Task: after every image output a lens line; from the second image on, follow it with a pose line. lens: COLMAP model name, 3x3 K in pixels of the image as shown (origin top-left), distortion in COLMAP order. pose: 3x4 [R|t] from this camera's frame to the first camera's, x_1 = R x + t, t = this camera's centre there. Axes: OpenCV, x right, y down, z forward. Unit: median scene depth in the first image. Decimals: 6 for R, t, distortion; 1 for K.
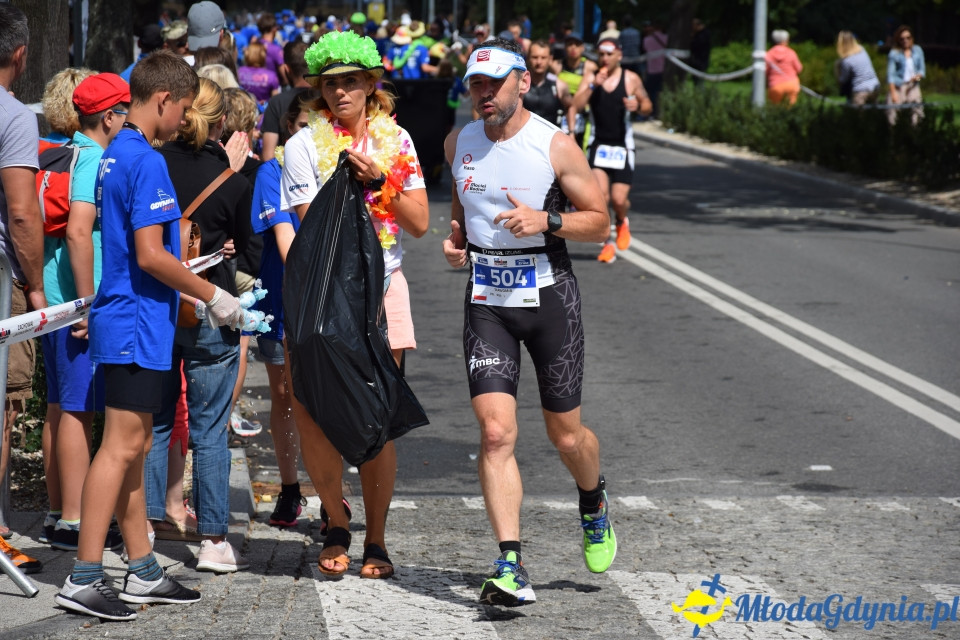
lens RADIAL K [[4337.8, 0, 468.5], [0, 4337.8, 349.2], [0, 0, 1]] dist [1.781792, 2.478063]
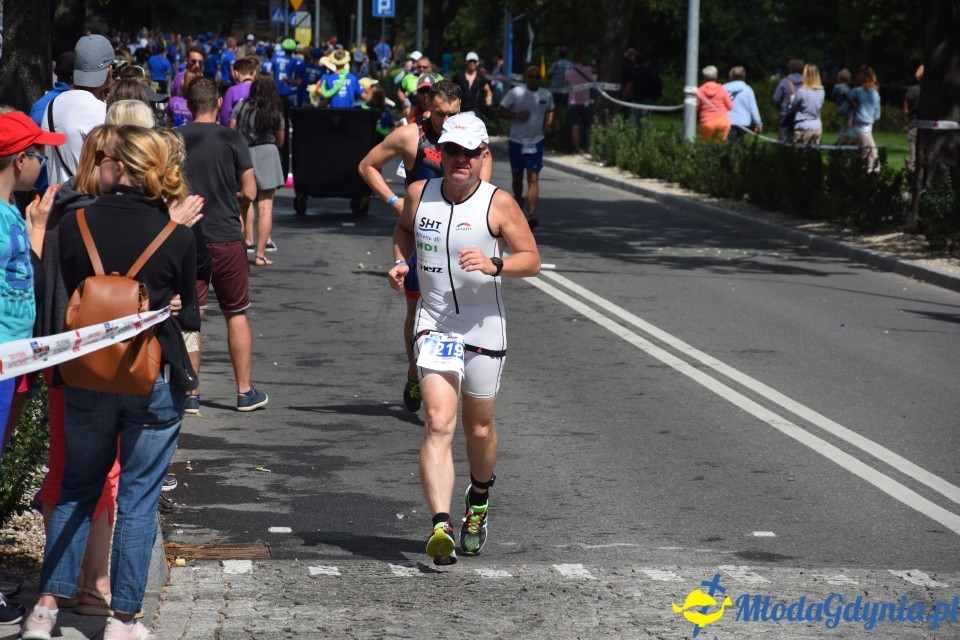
lens RADIAL K [[4337.8, 0, 468.5], [0, 4337.8, 349.2], [0, 0, 1]] dist [1.781792, 2.478063]
pose [[0.999720, 0.015626, 0.017760, -0.001281], [-0.015529, 0.999864, -0.005584, -0.005798], [-0.017845, 0.005306, 0.999827, 0.040538]]
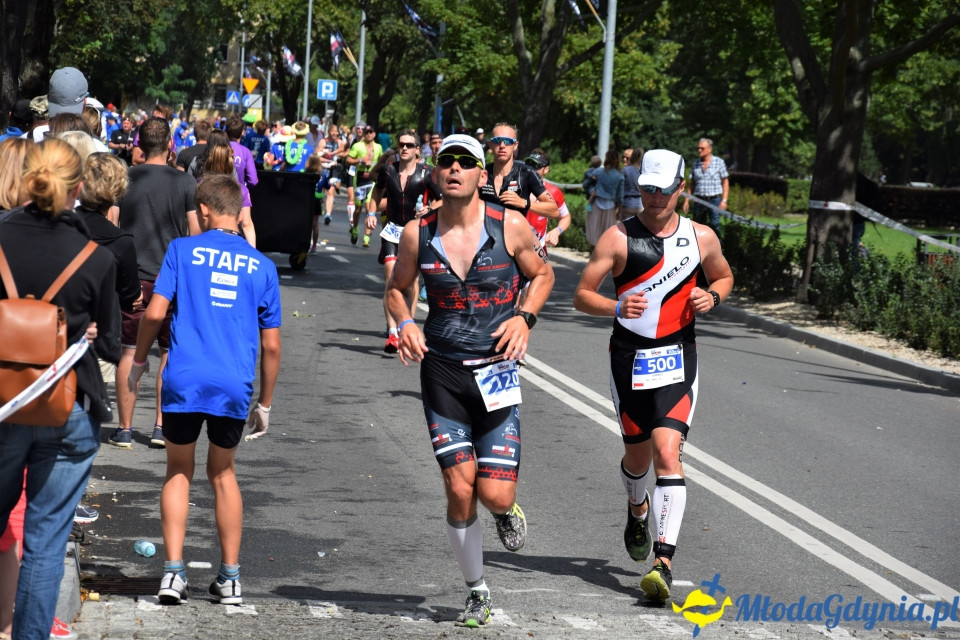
lens RADIAL K [[3788.5, 0, 466.9], [0, 3788.5, 347.1], [0, 0, 1]] dist [1.421506, 0.484380]
pose [[0.998144, 0.048621, 0.036657, 0.000053], [-0.047898, 0.998645, -0.020370, -0.004458], [-0.037598, 0.018576, 0.999120, 0.140229]]
